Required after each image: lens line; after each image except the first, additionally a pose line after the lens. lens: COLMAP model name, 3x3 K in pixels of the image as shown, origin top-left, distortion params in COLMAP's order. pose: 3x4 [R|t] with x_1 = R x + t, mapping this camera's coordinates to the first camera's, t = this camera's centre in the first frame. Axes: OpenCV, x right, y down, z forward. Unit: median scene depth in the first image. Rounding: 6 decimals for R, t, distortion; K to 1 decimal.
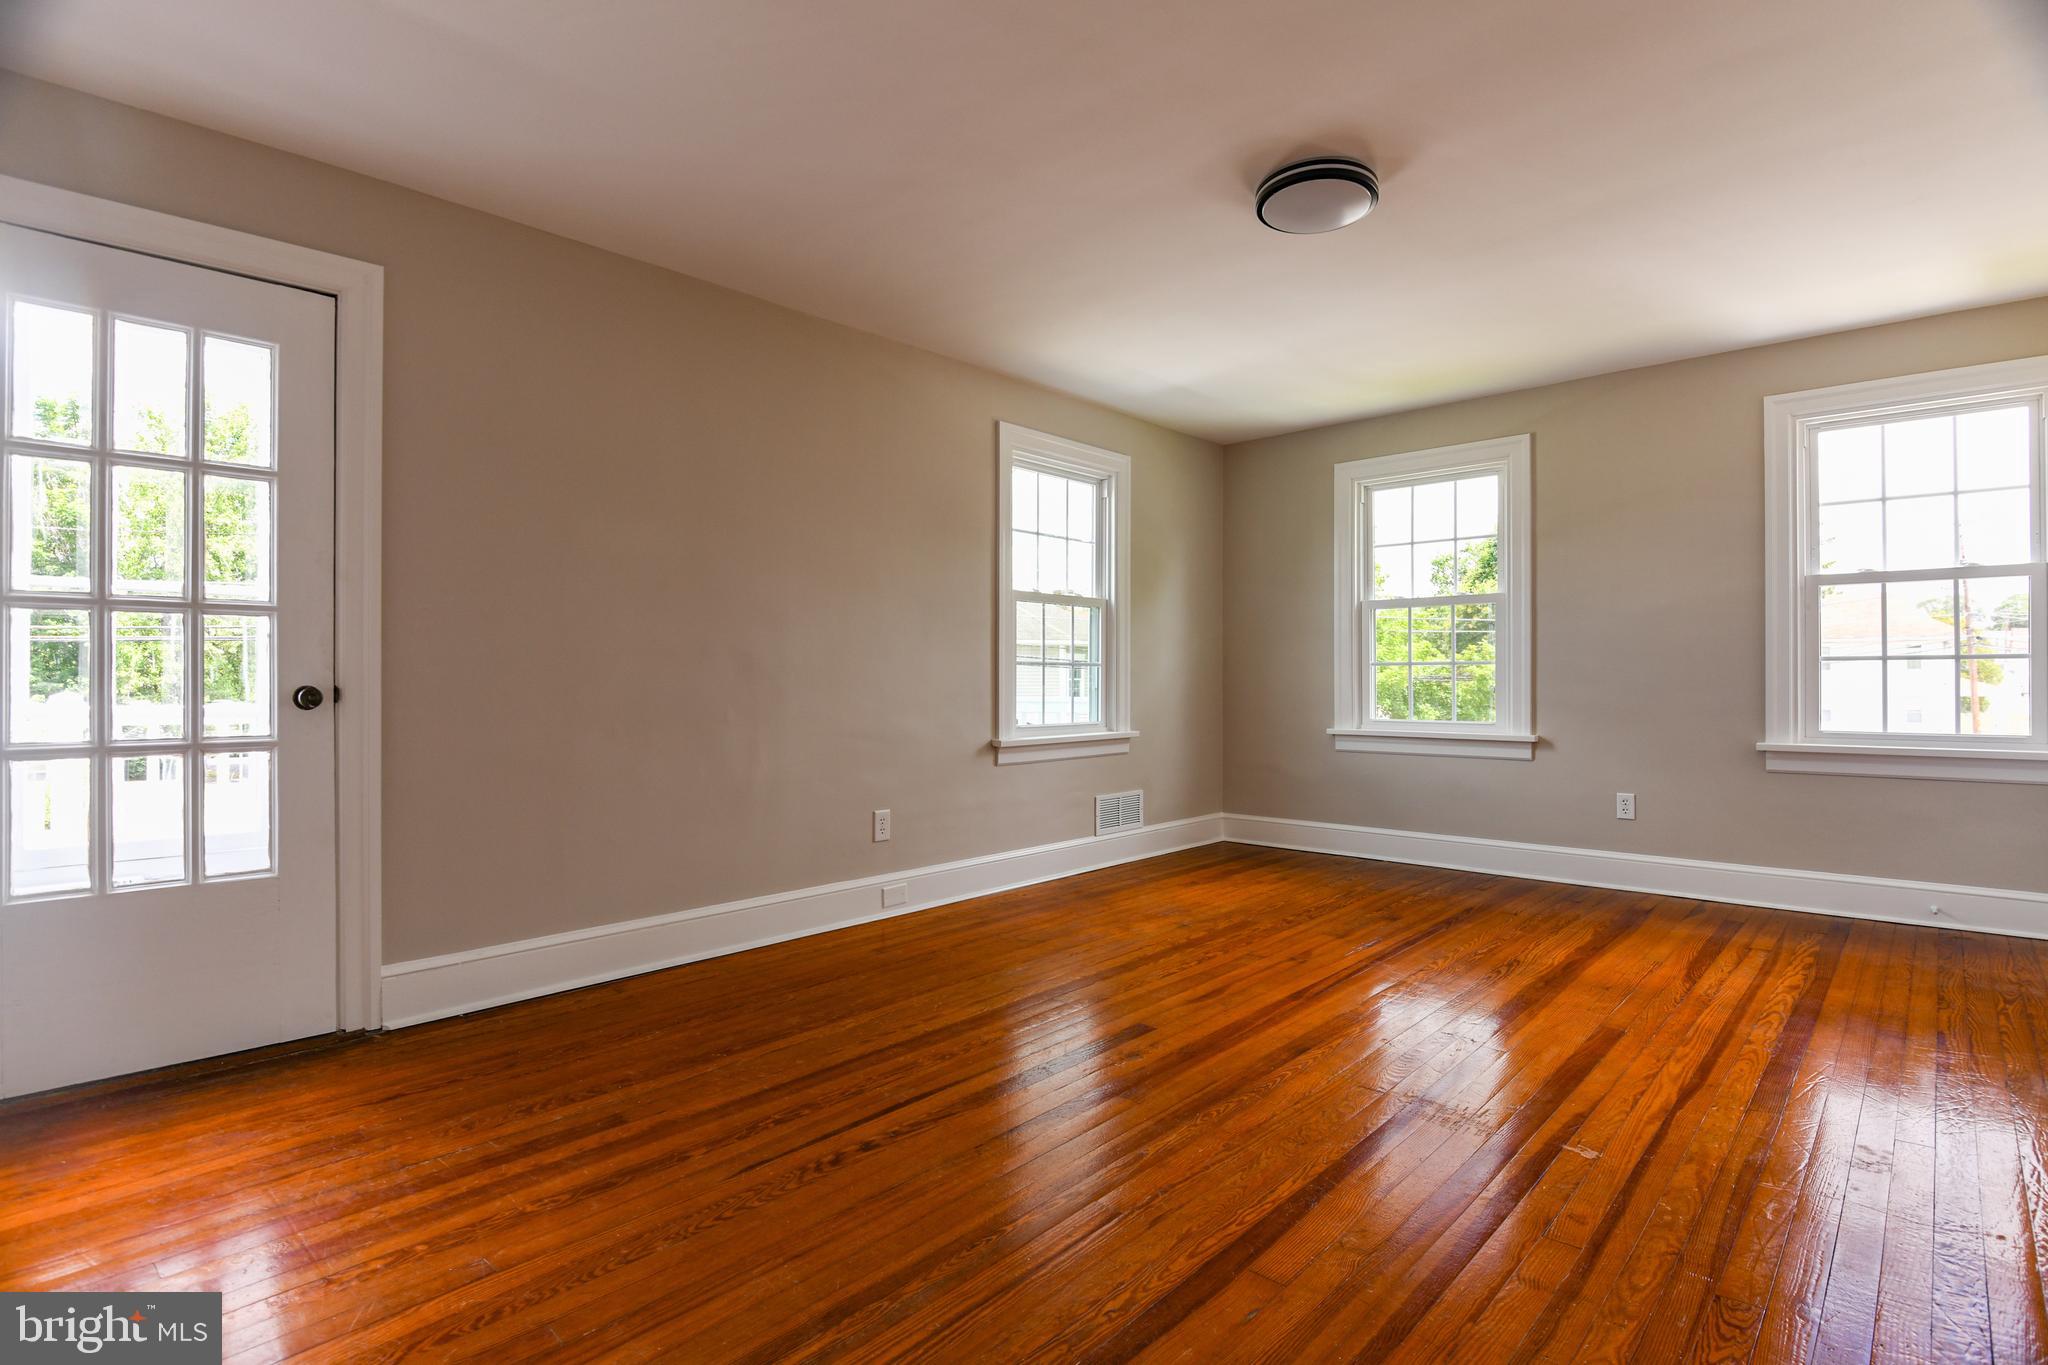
lens RADIAL K [[991.6, 0, 1023.3], [0, 991.6, 672.9], [0, 0, 1]] dist [0.004730, 0.000356]
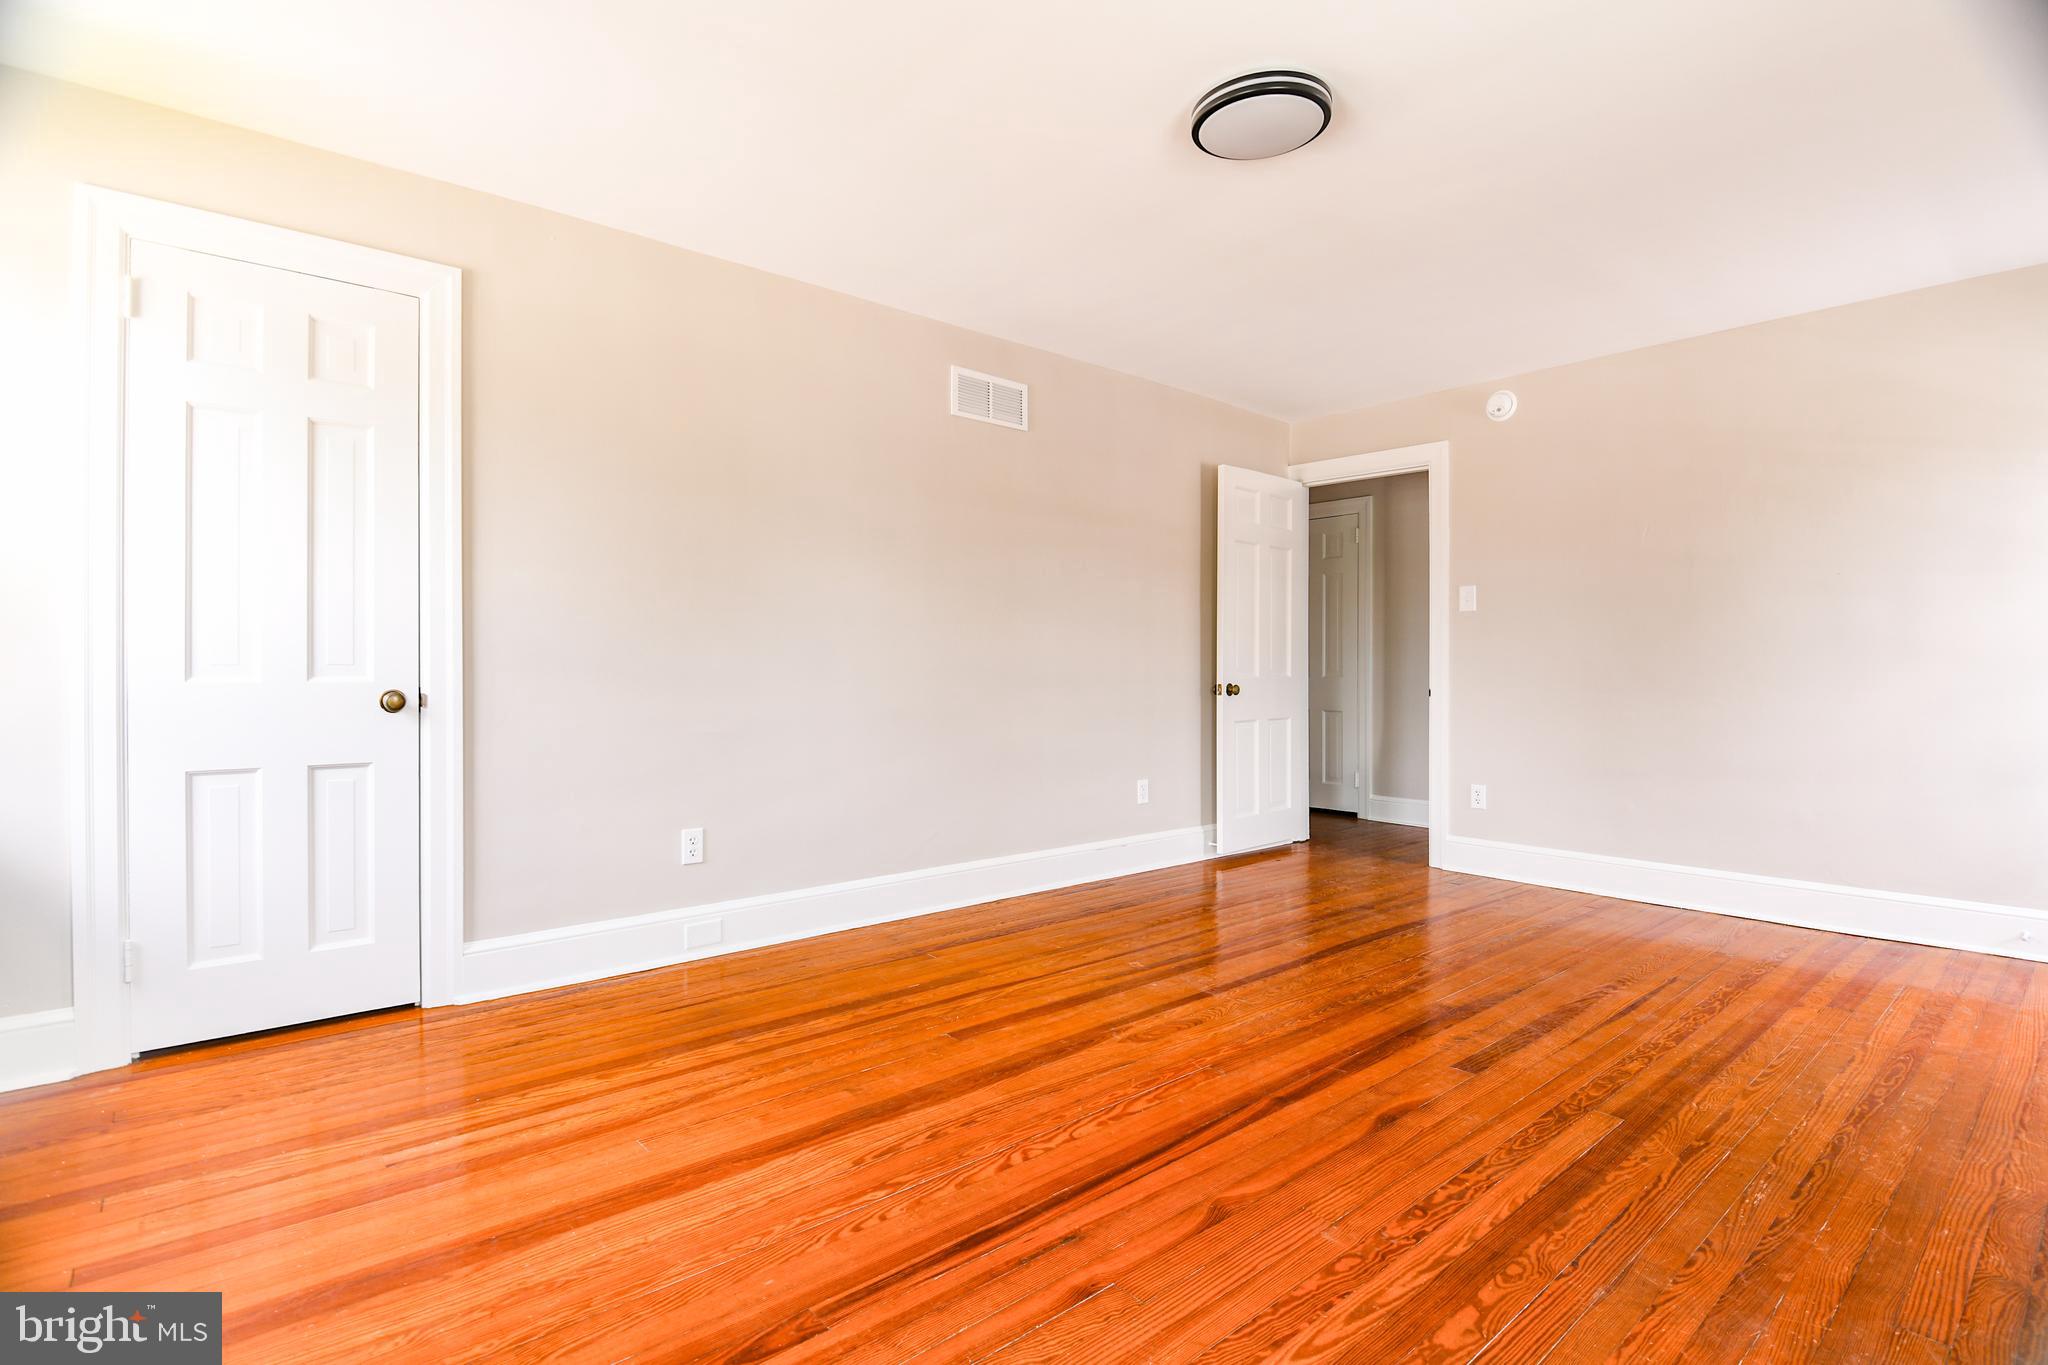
lens RADIAL K [[991.6, 0, 1023.3], [0, 991.6, 672.9], [0, 0, 1]] dist [0.004730, 0.000356]
pose [[-0.994079, -0.001532, 0.108646, 0.477131], [-0.001588, 0.999999, -0.000423, 0.006887], [-0.108646, -0.000593, -0.994080, 2.195594]]
